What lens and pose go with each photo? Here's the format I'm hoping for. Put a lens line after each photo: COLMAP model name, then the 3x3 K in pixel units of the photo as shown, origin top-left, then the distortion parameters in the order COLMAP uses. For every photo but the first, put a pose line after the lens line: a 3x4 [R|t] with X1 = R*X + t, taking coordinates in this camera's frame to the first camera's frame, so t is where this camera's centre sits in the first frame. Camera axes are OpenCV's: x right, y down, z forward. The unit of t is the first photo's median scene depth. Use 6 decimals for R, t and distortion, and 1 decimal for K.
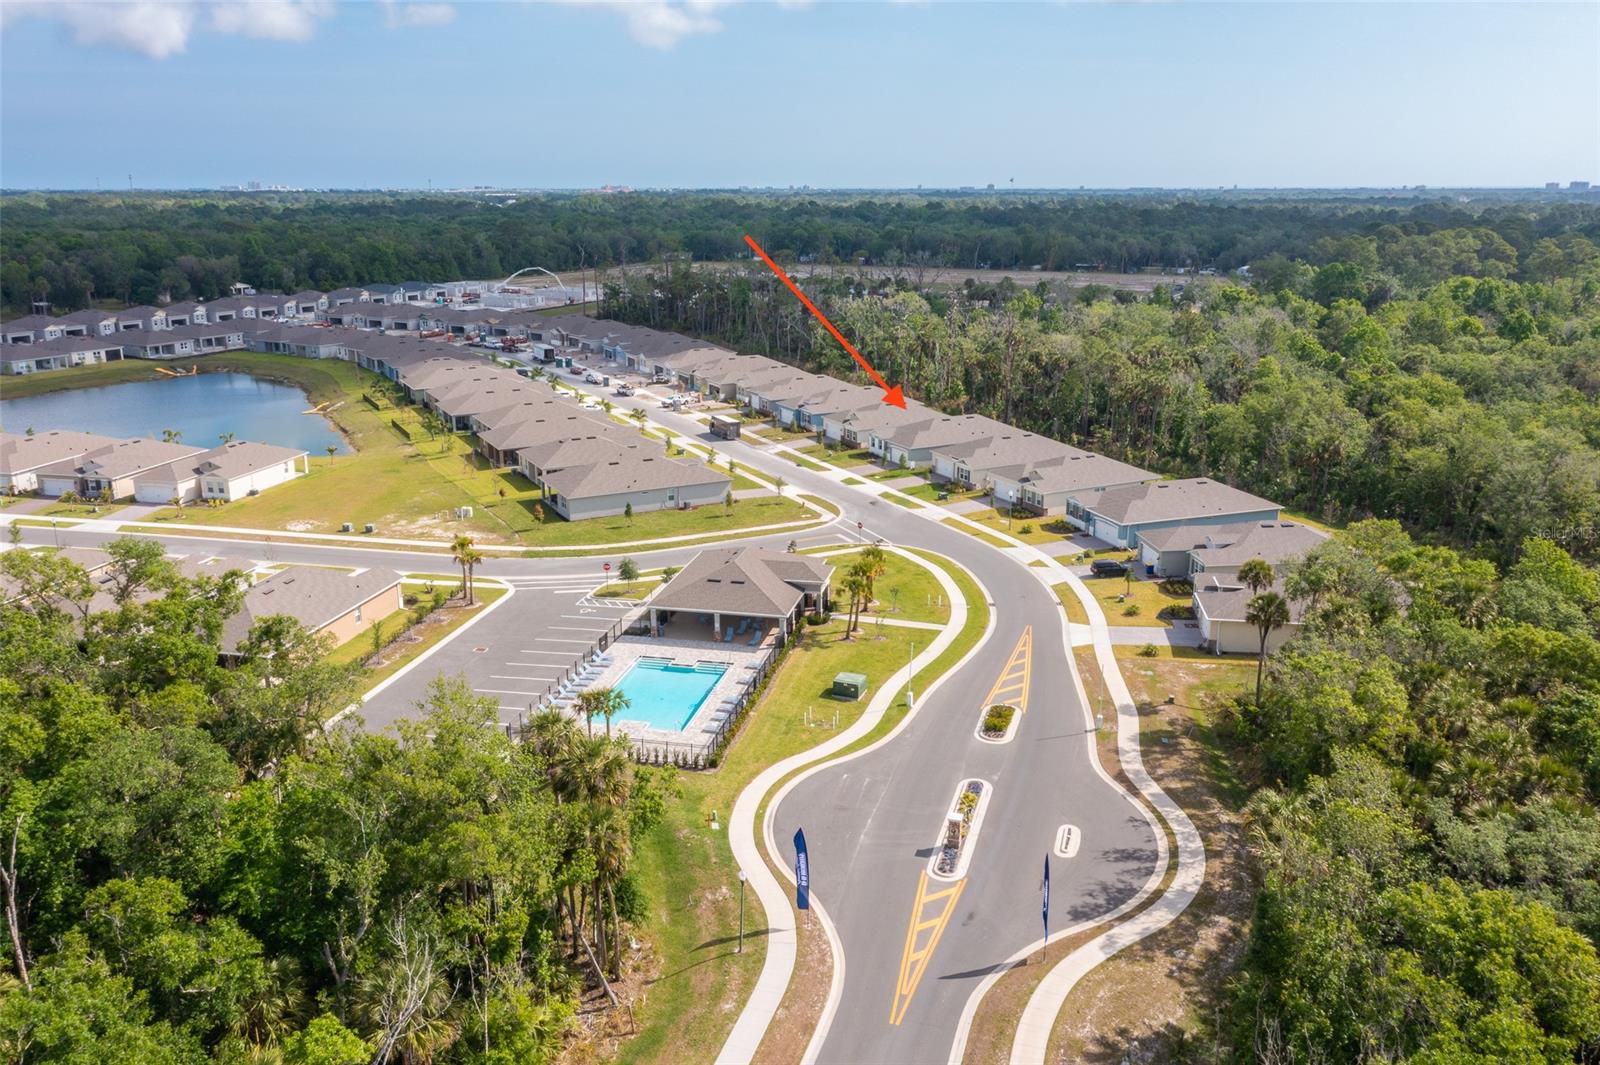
lens RADIAL K [[1261.0, 0, 789.4], [0, 1261.0, 528.5], [0, 0, 1]] dist [-0.013983, 0.027915]
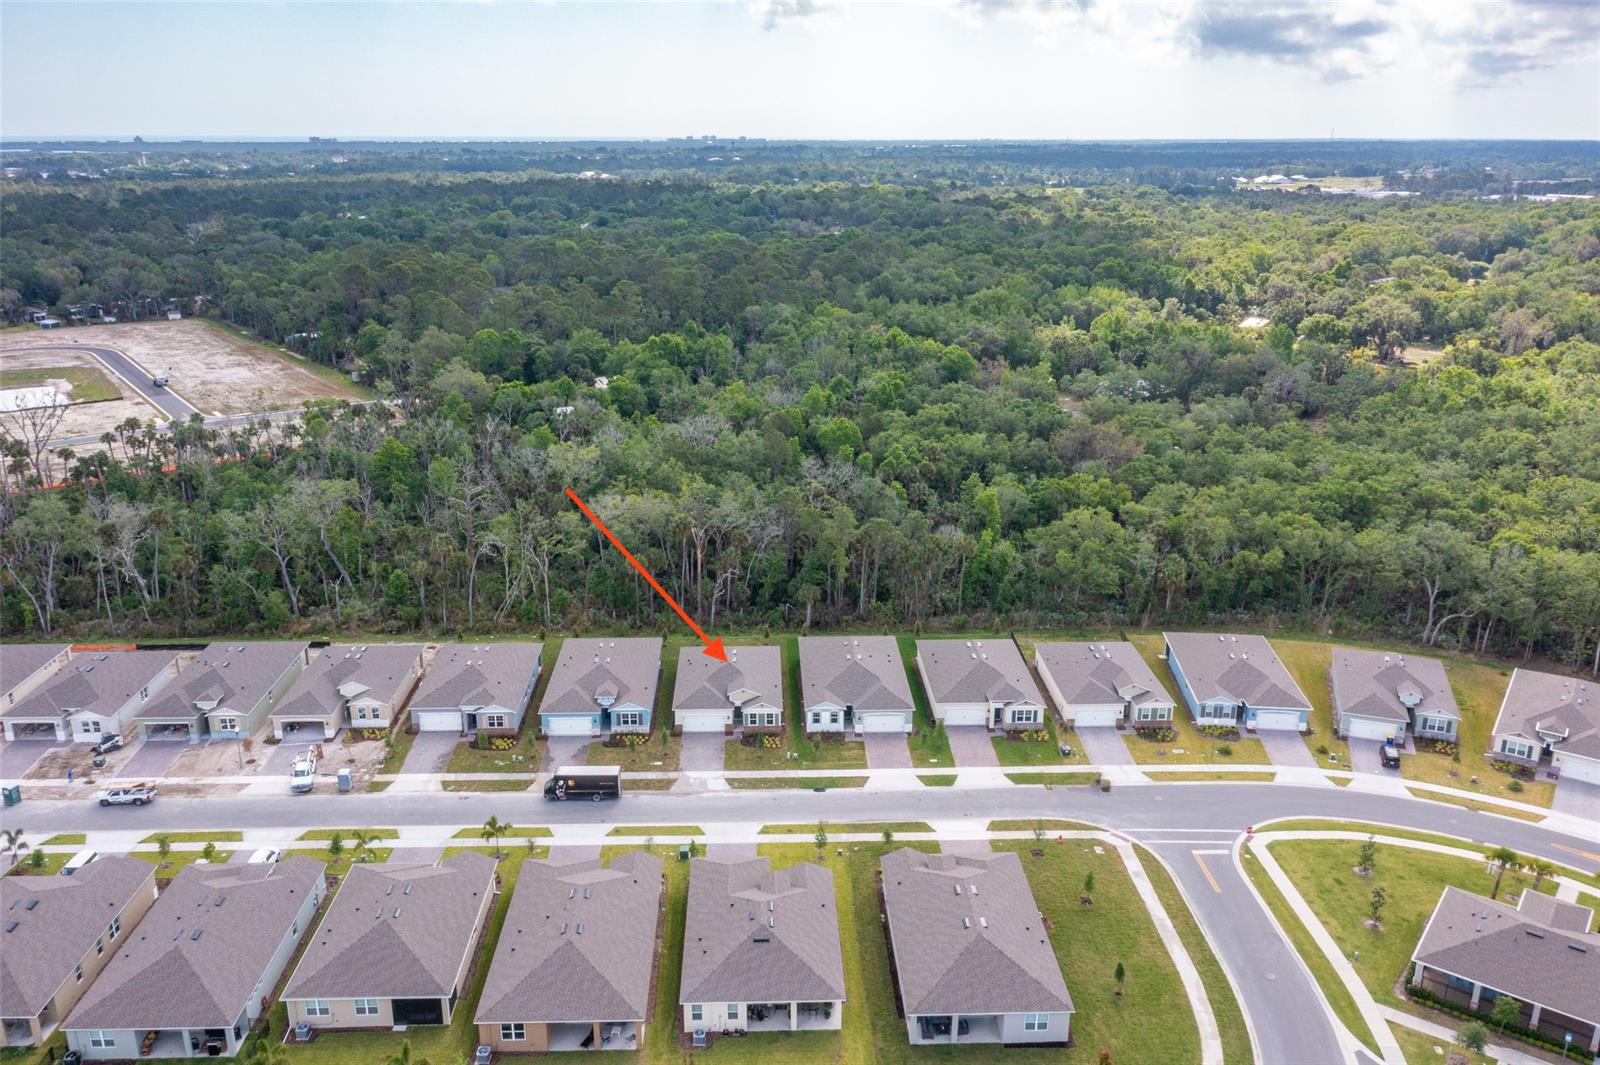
lens RADIAL K [[1261.0, 0, 789.4], [0, 1261.0, 528.5], [0, 0, 1]] dist [-0.013983, 0.027915]
pose [[0.428139, -0.269385, 0.862629, -0.682346], [0.236687, 0.954644, 0.180648, -0.383843], [-0.872167, 0.126830, 0.472481, 0.761606]]
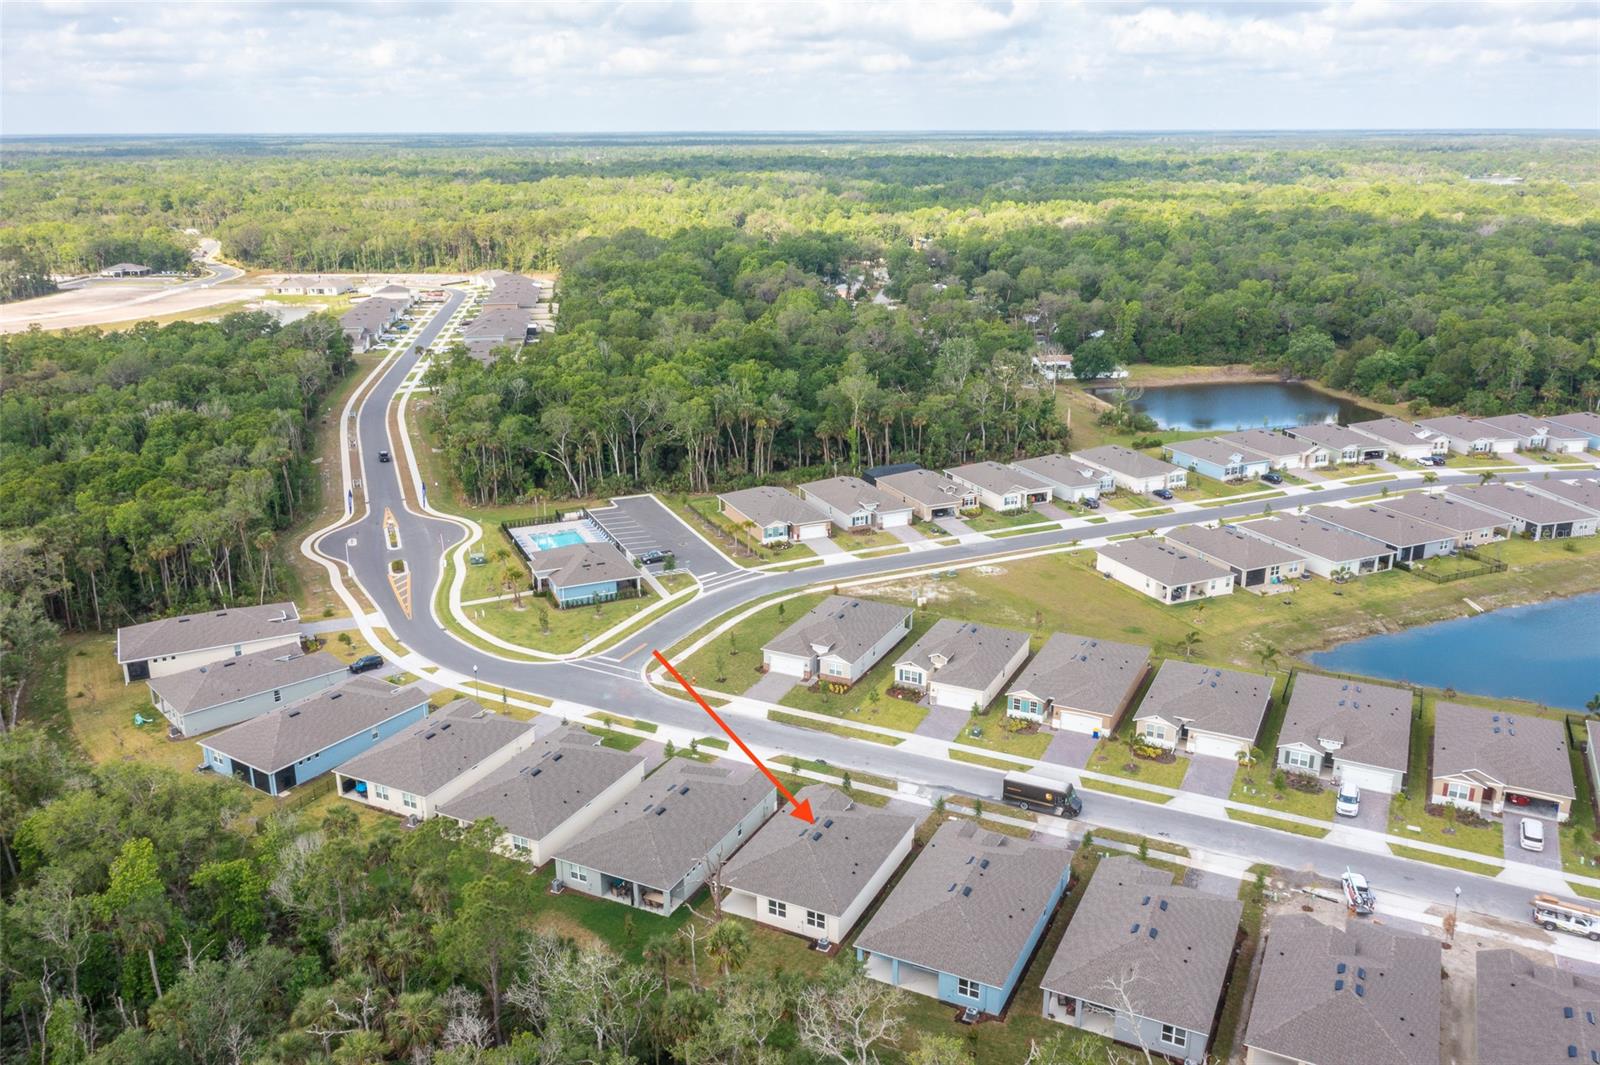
lens RADIAL K [[1285.3, 0, 793.5], [0, 1285.3, 529.4], [0, 0, 1]] dist [-0.003373, 0.011792]
pose [[-0.803630, 0.185387, -0.565518, 0.506314], [-0.152624, 0.854264, 0.496929, -0.645109], [0.575226, 0.485659, -0.658218, 1.671429]]
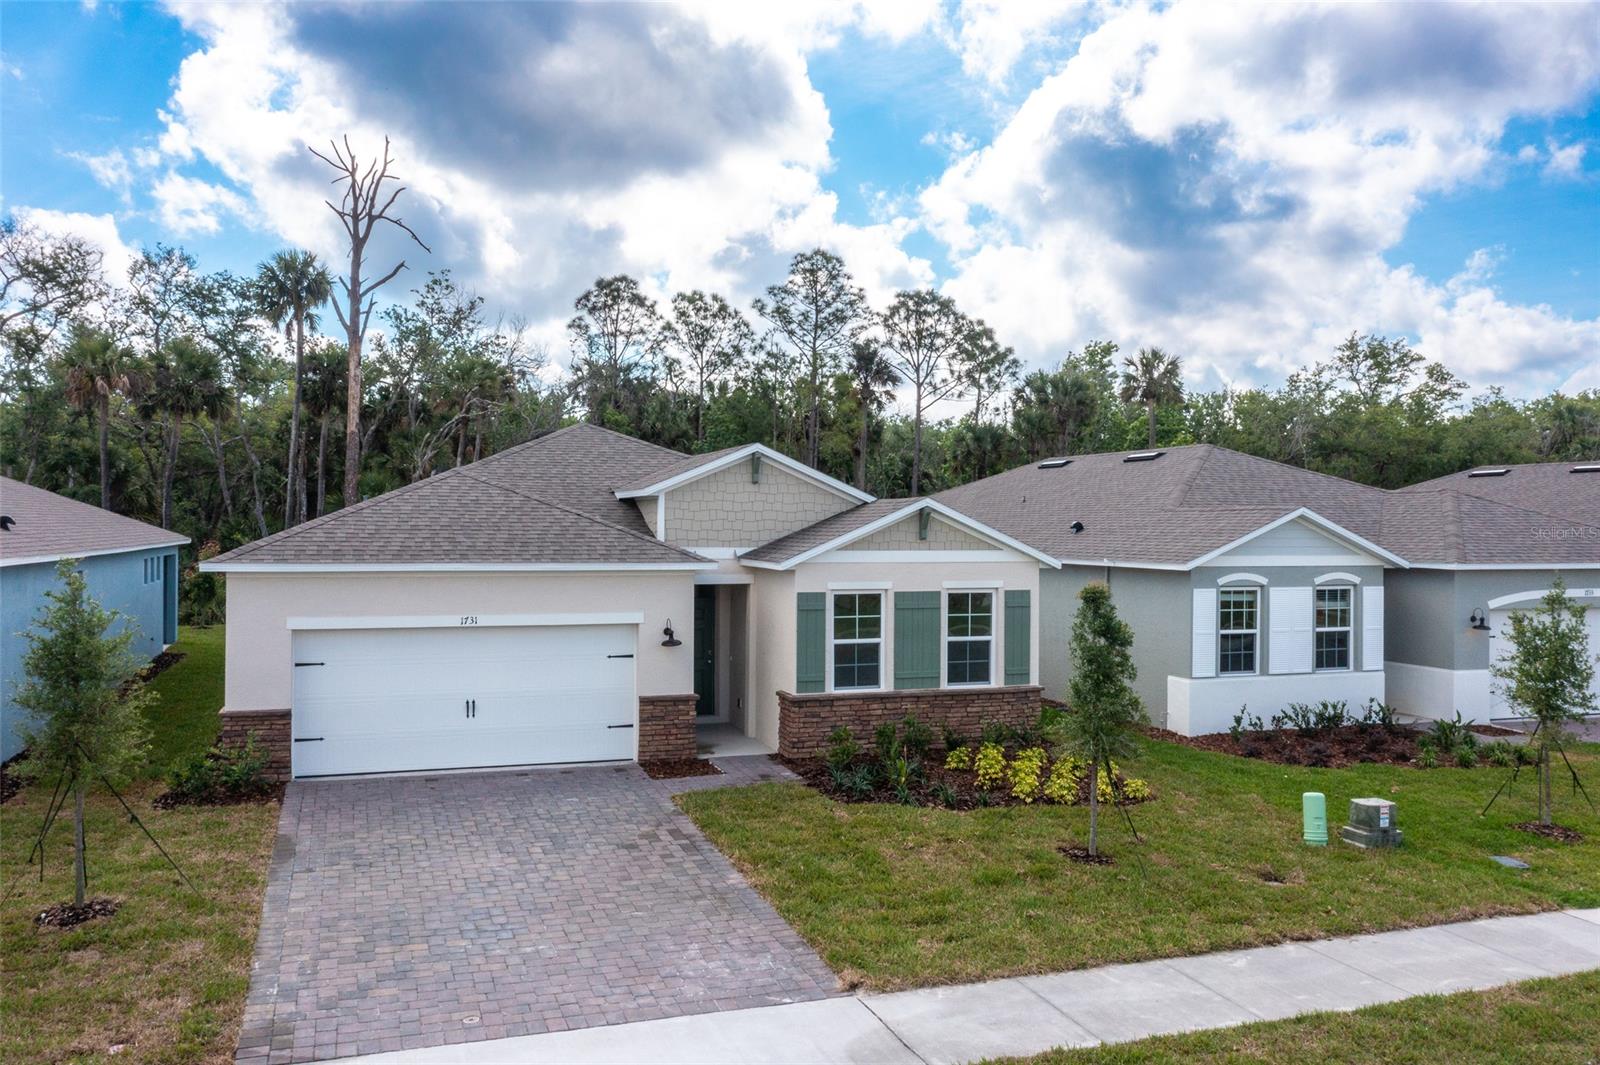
lens RADIAL K [[1261.0, 0, 789.4], [0, 1261.0, 528.5], [0, 0, 1]] dist [-0.013983, 0.027915]
pose [[0.140417, 0.002086, 0.990090, -0.064712], [0.255091, 0.966162, -0.038214, -0.100554], [-0.956667, 0.257929, 0.135133, 1.220744]]
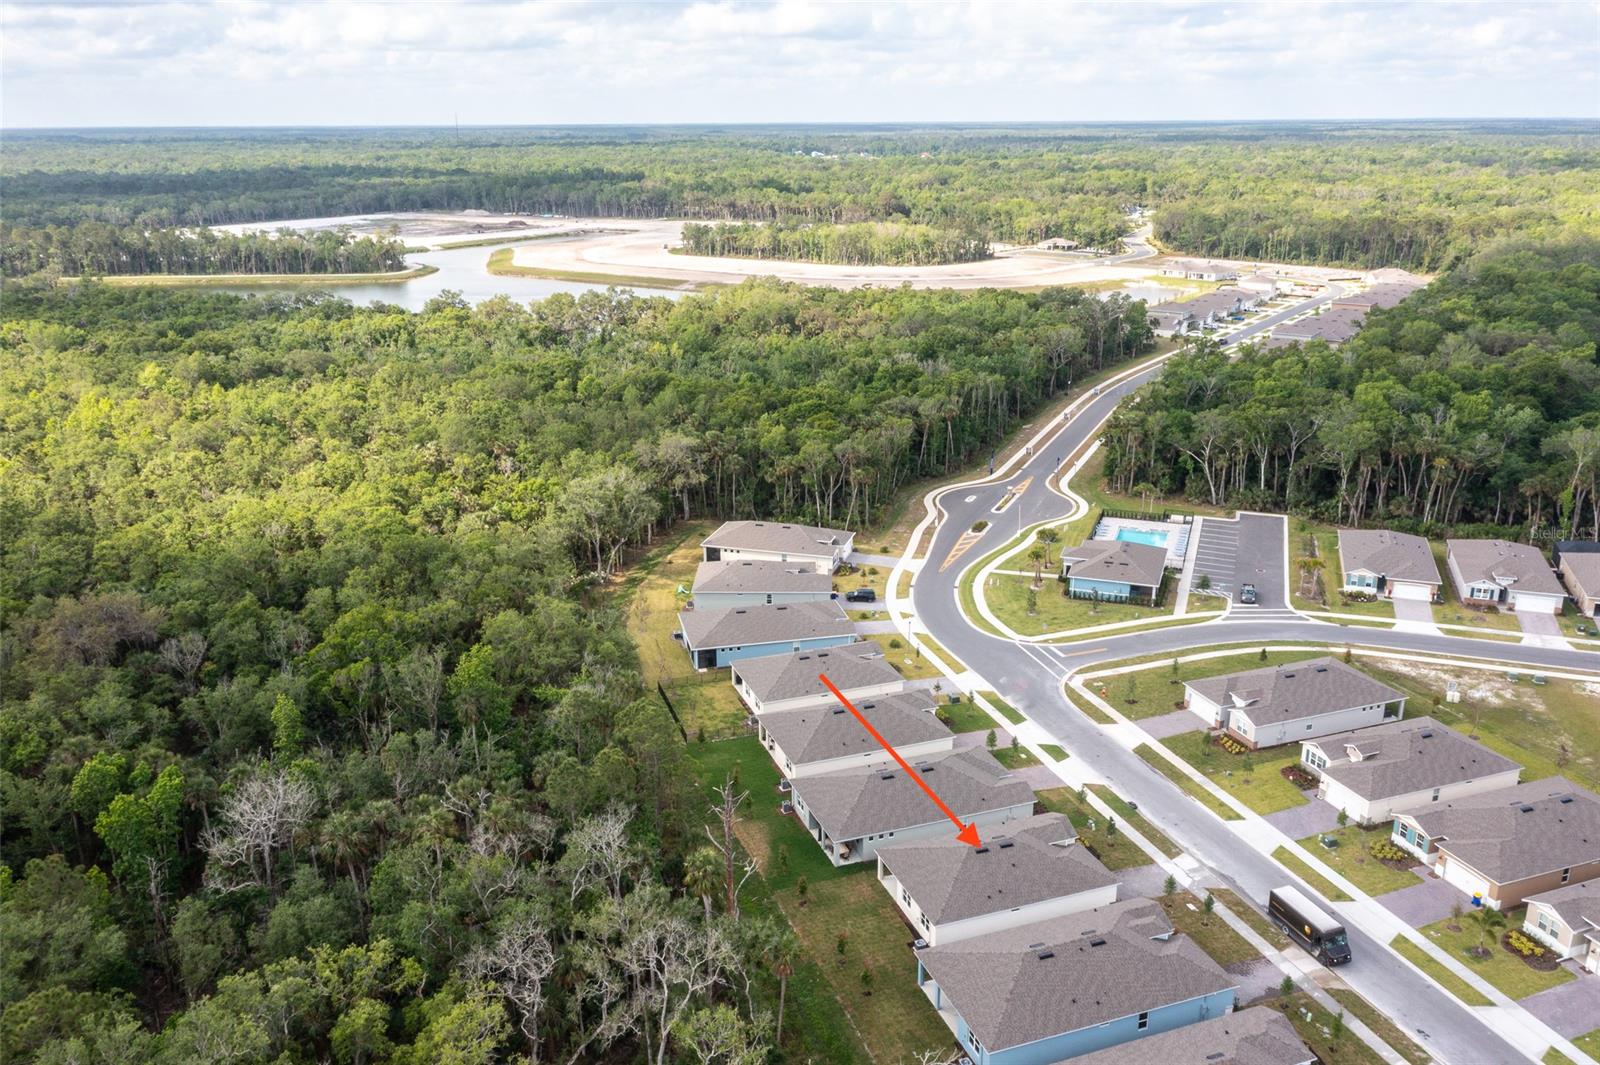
lens RADIAL K [[1290.6, 0, 788.7], [0, 1290.6, 515.8], [0, 0, 1]] dist [-0.001568, 0.016219]
pose [[-0.991749, -0.027000, 0.125323, 0.131601], [0.045012, 0.841992, 0.537608, -0.681614], [-0.120037, 0.538813, -0.833829, 1.794847]]
